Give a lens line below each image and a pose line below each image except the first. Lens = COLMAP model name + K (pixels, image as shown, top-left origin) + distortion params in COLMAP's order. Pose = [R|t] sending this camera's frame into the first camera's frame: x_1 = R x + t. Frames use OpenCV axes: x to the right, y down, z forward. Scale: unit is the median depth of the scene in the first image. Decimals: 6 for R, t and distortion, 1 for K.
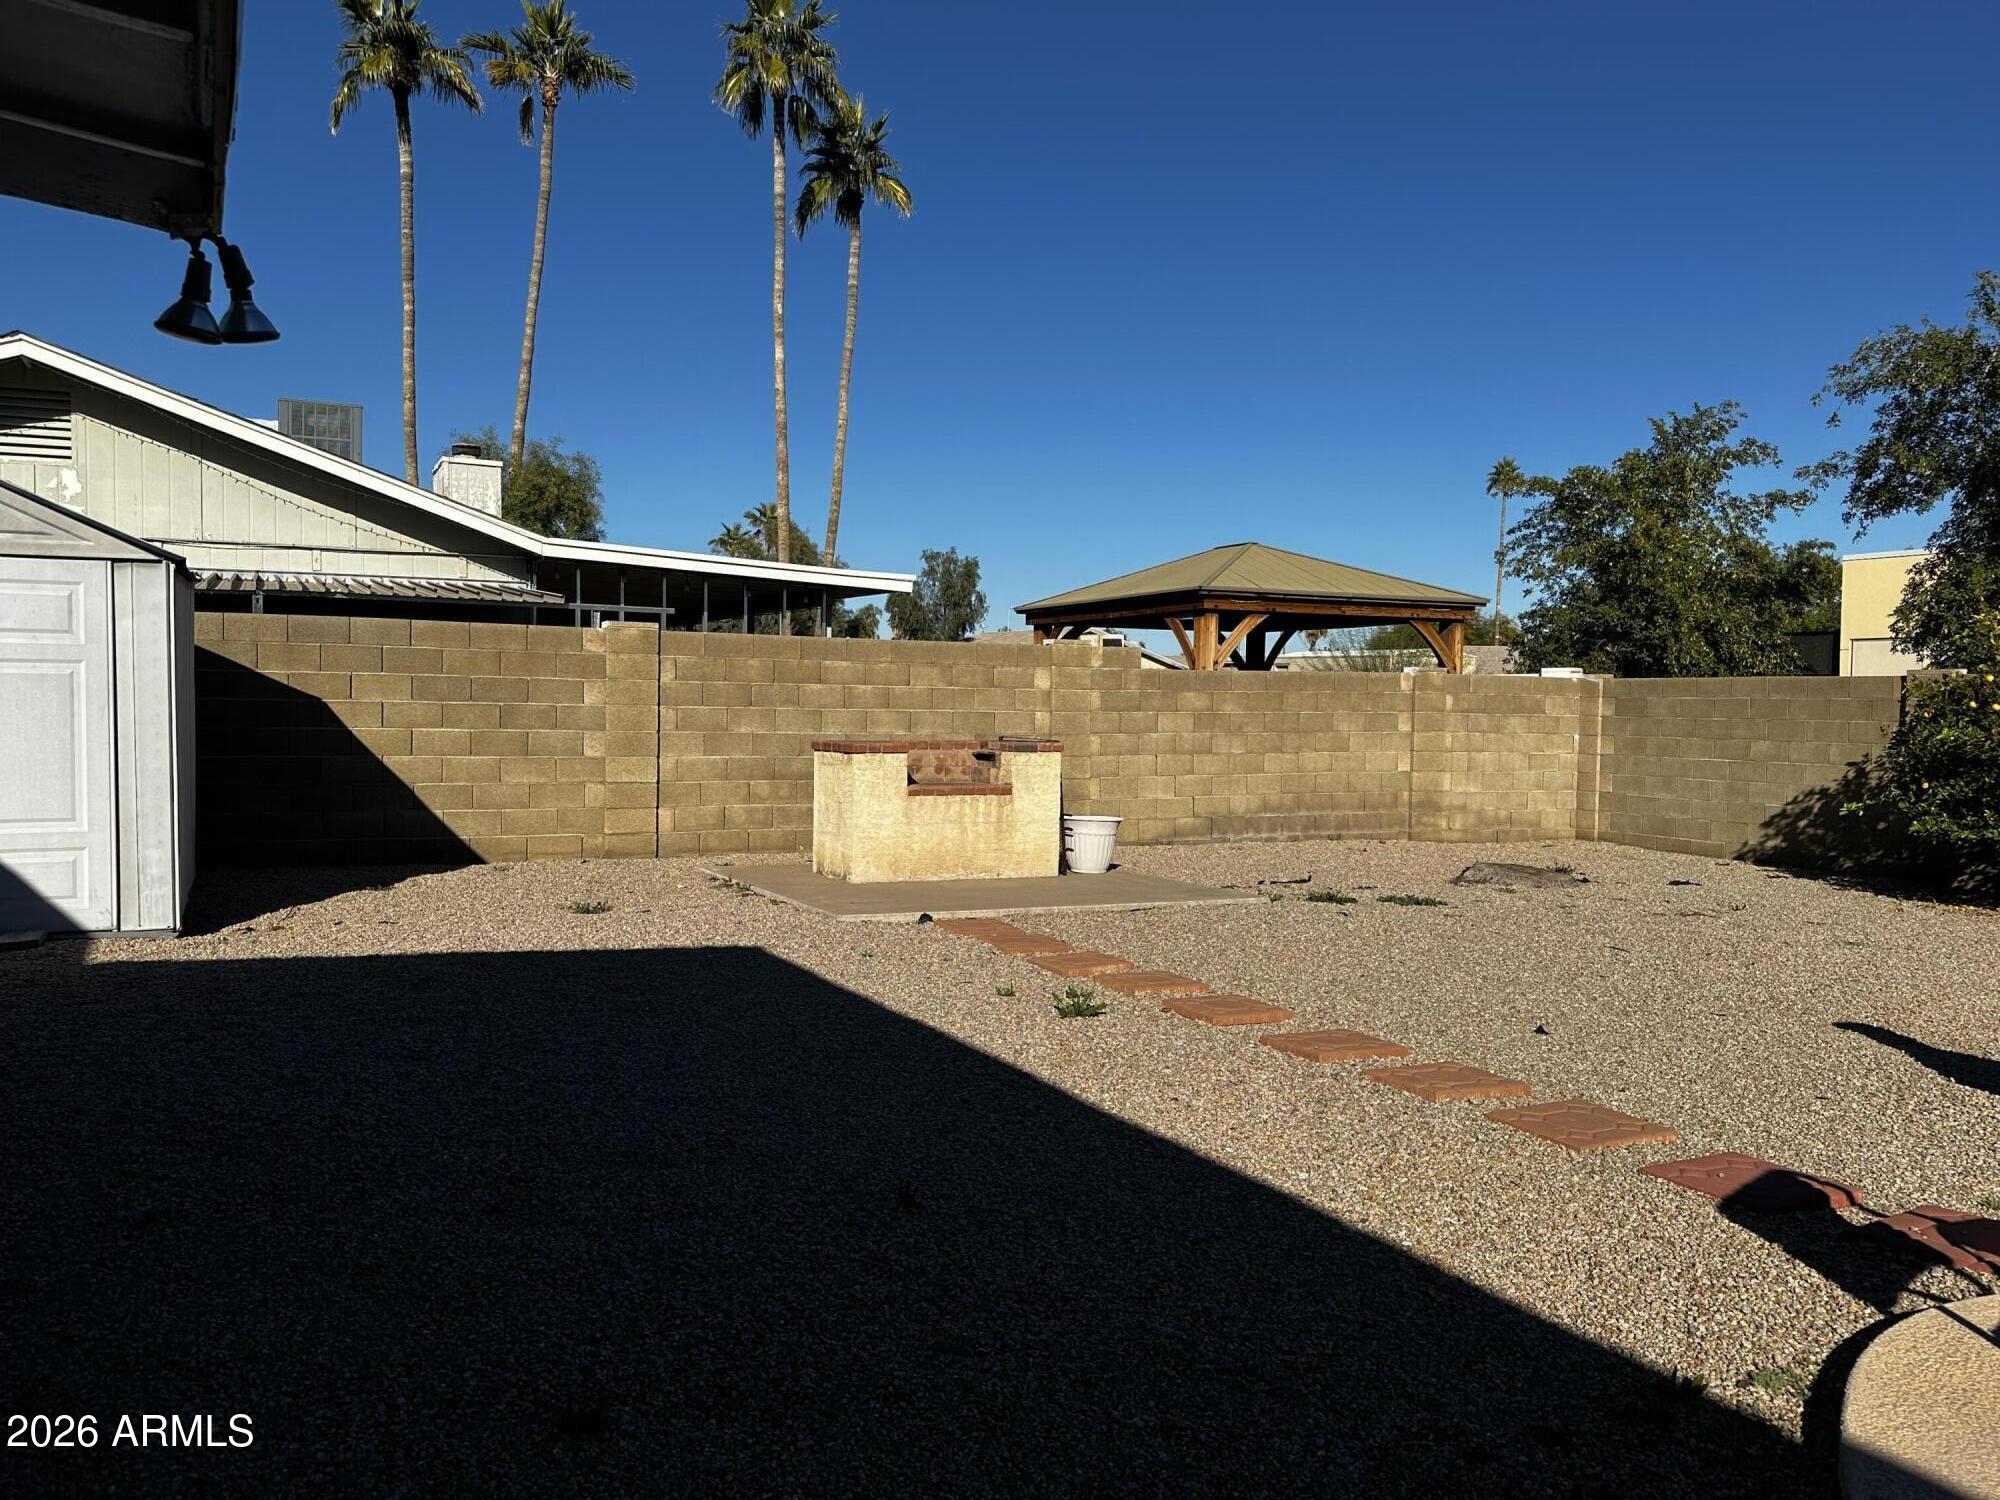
lens RADIAL K [[1534.3, 0, 1000.0], [0, 1534.3, 750.0], [0, 0, 1]] dist [0.002564, -0.008738]
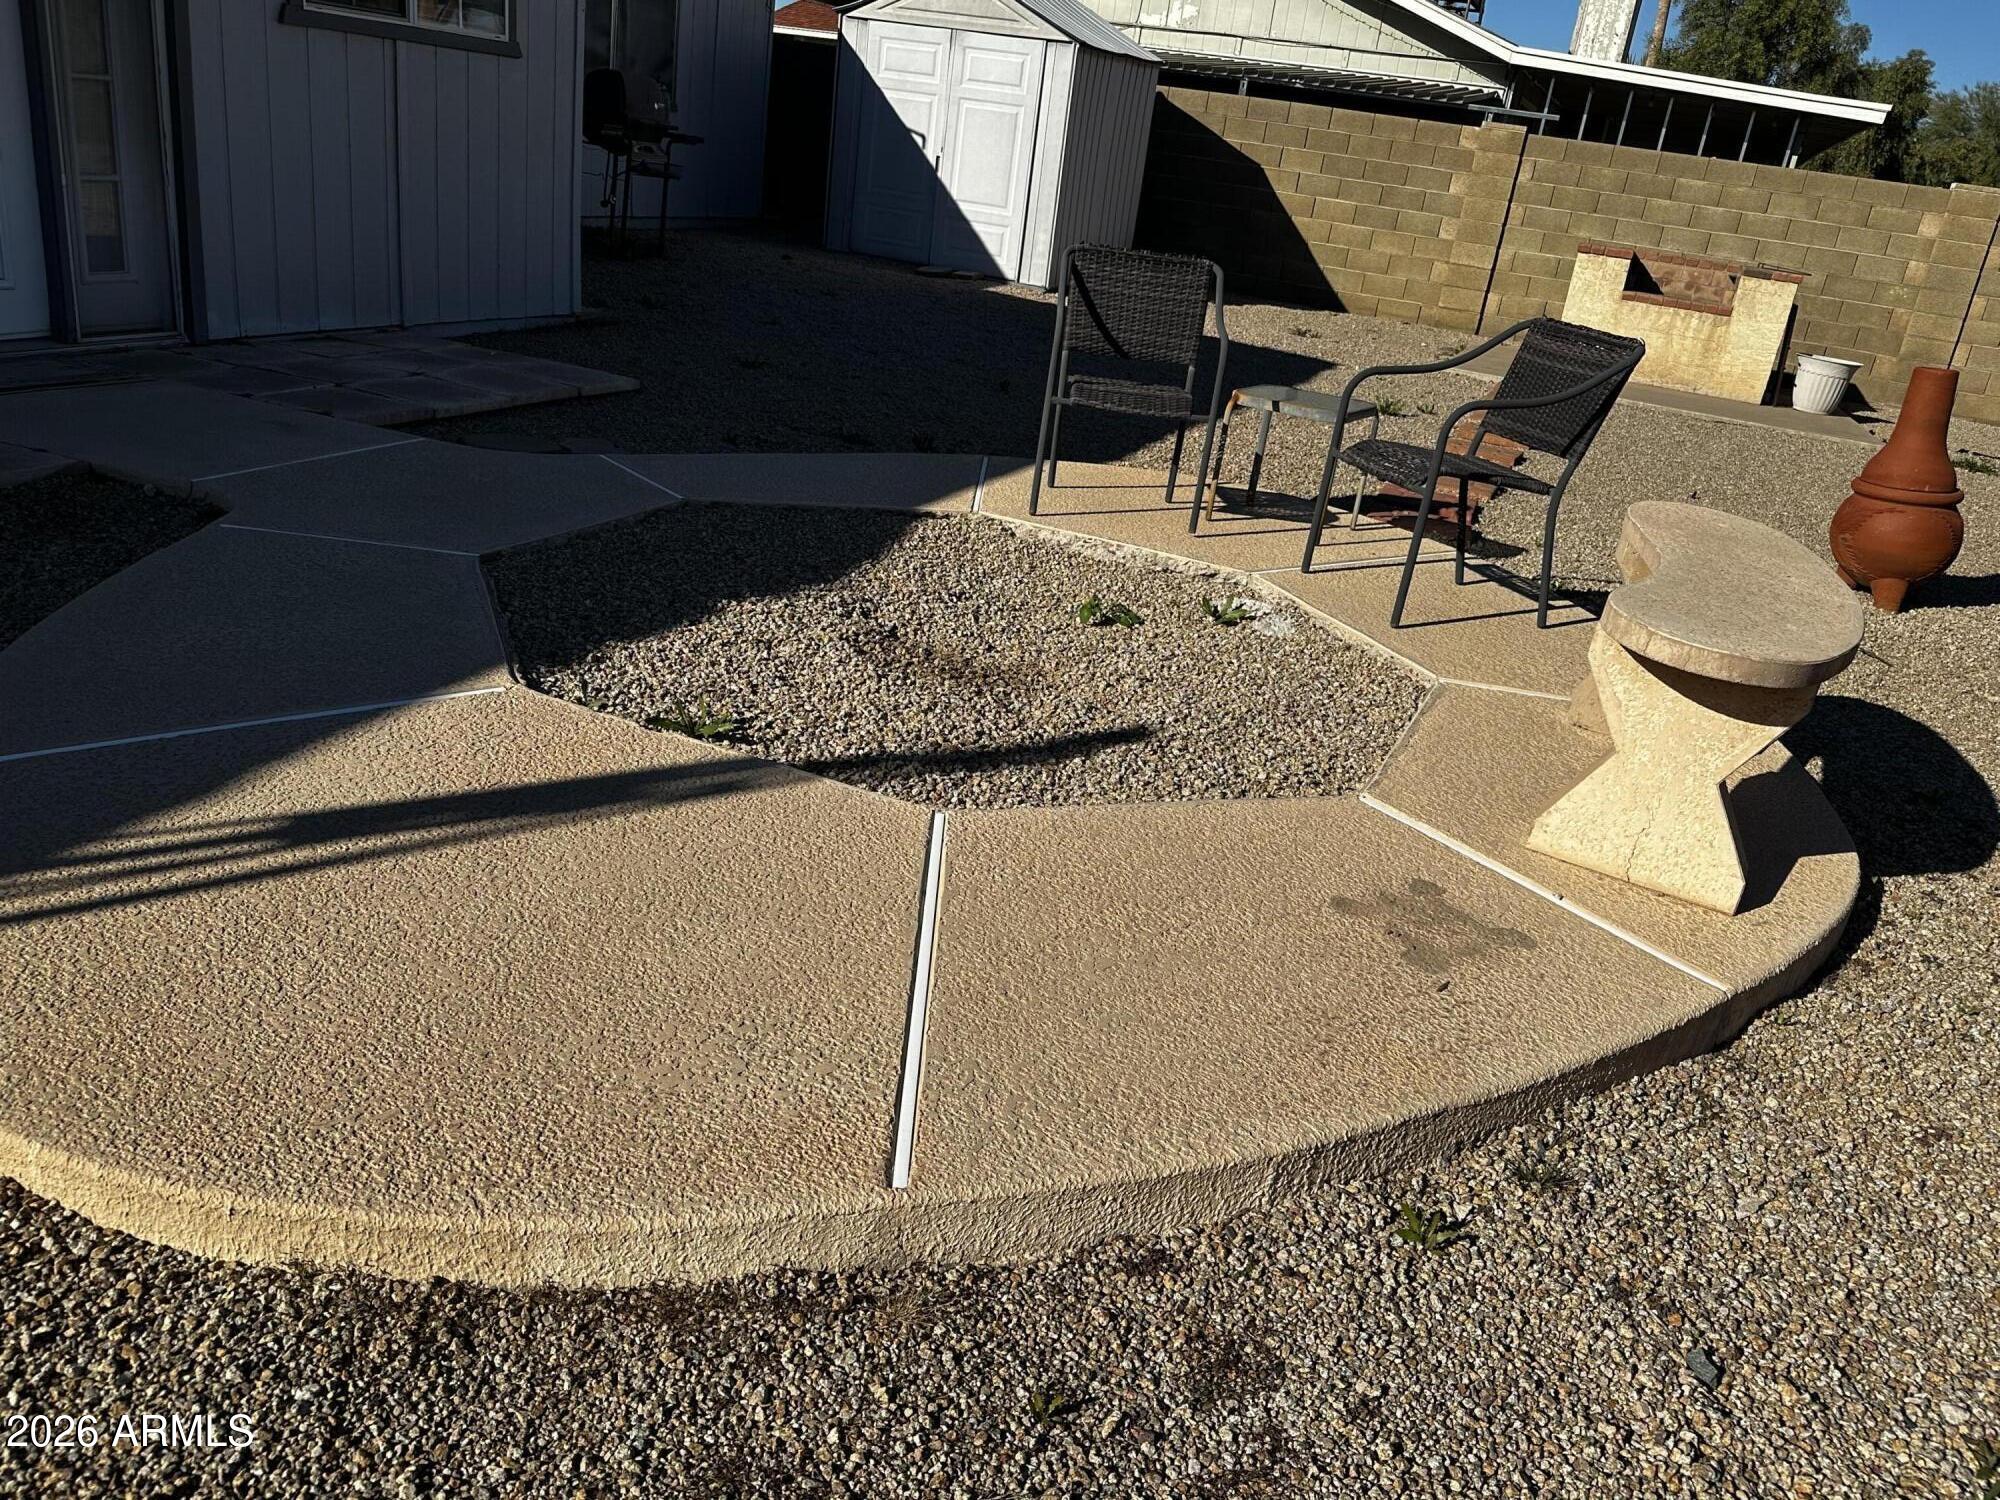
lens RADIAL K [[1534.3, 0, 1000.0], [0, 1534.3, 750.0], [0, 0, 1]] dist [0.002564, -0.008738]
pose [[0.640607, 0.348553, -0.684203, 0.499714], [-0.143211, 0.929640, 0.339500, 0.019040], [0.754396, -0.119500, 0.645450, -0.104859]]
